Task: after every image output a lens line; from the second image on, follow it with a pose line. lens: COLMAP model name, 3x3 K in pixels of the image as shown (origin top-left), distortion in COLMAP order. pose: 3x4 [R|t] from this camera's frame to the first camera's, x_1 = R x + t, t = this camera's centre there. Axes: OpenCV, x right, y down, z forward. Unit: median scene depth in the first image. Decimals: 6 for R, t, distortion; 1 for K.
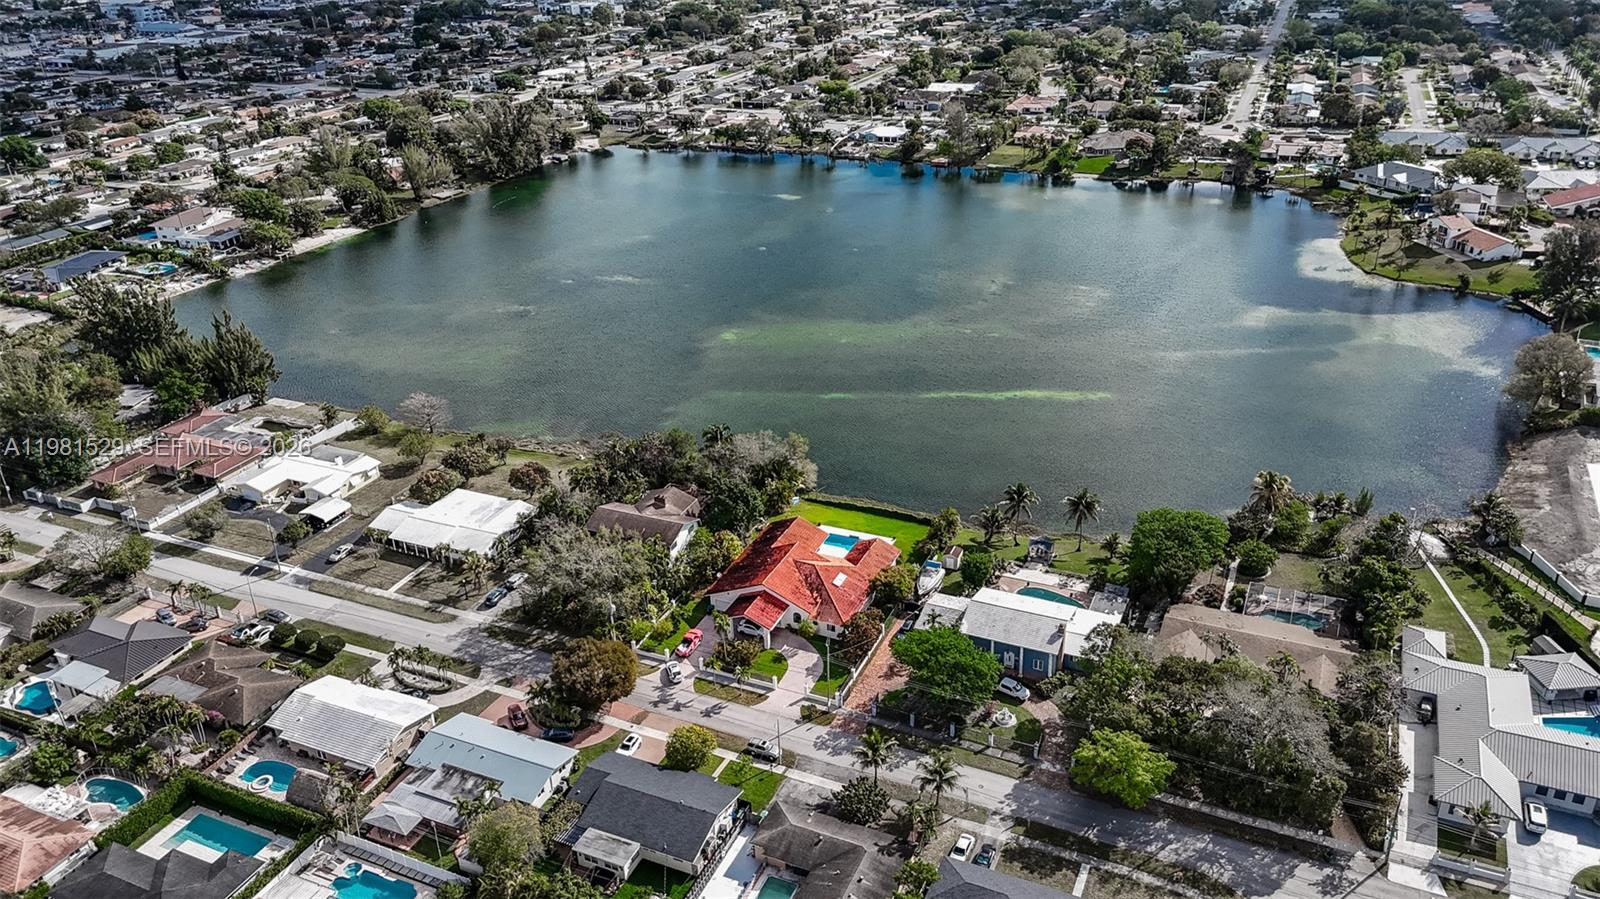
lens RADIAL K [[1143.3, 0, 800.0], [0, 1143.3, 449.5], [0, 0, 1]] dist [0.029346, -0.006688]
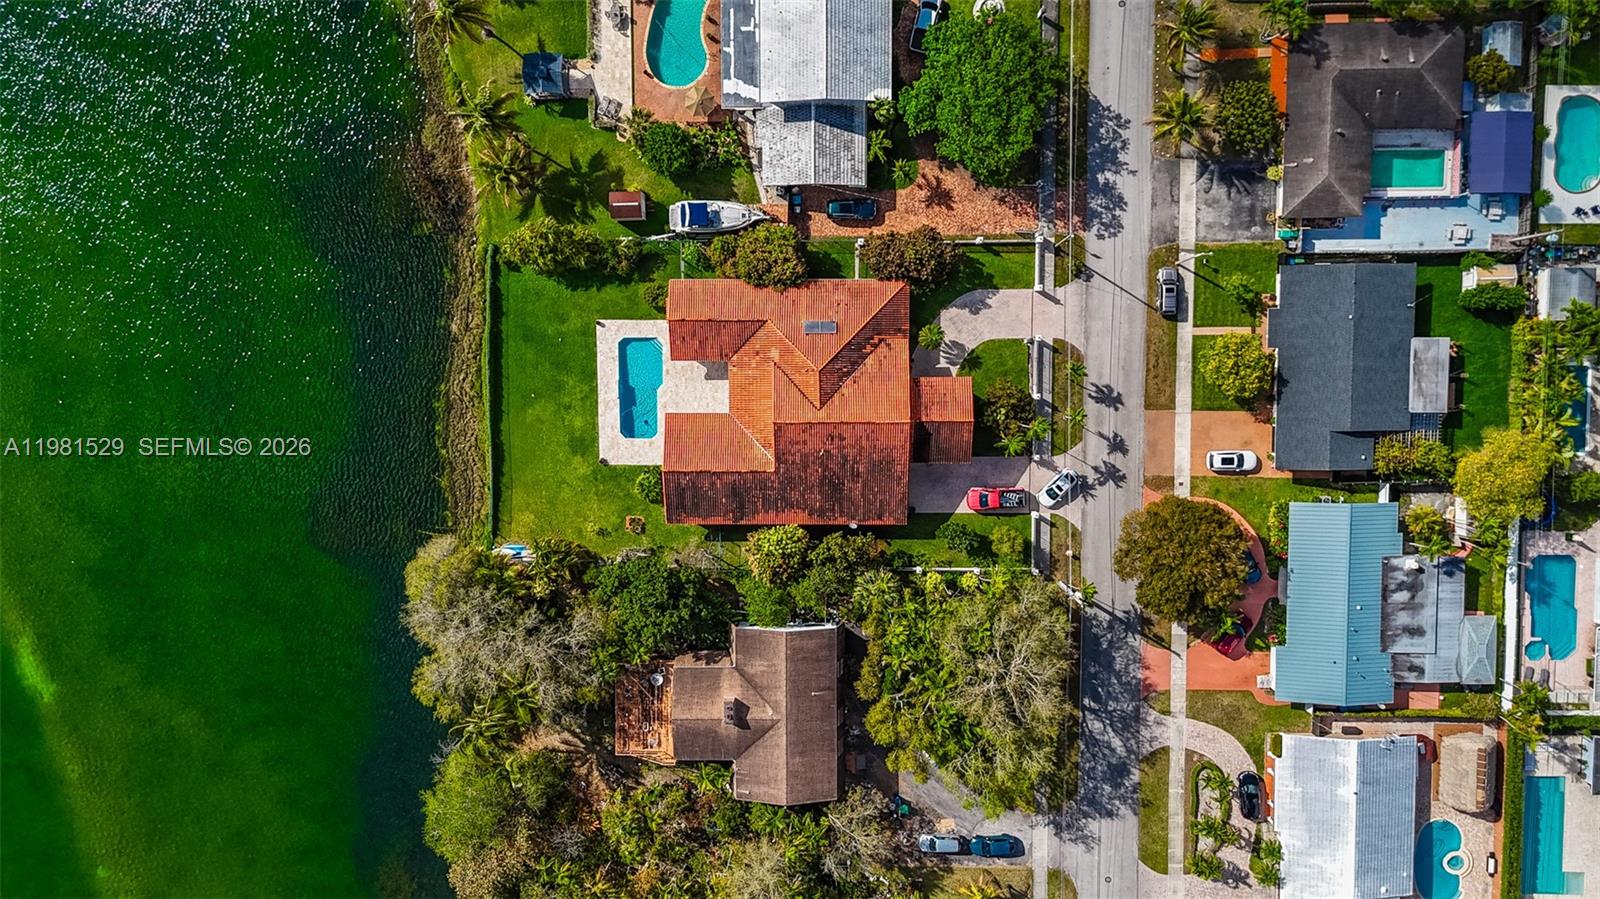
lens RADIAL K [[1143.3, 0, 800.0], [0, 1143.3, 449.5], [0, 0, 1]] dist [0.029346, -0.006688]
pose [[-0.415767, -0.909372, -0.013432, -0.013652], [0.453085, -0.219913, 0.863917, -0.465543], [-0.788576, 0.353102, 0.503455, 0.754986]]
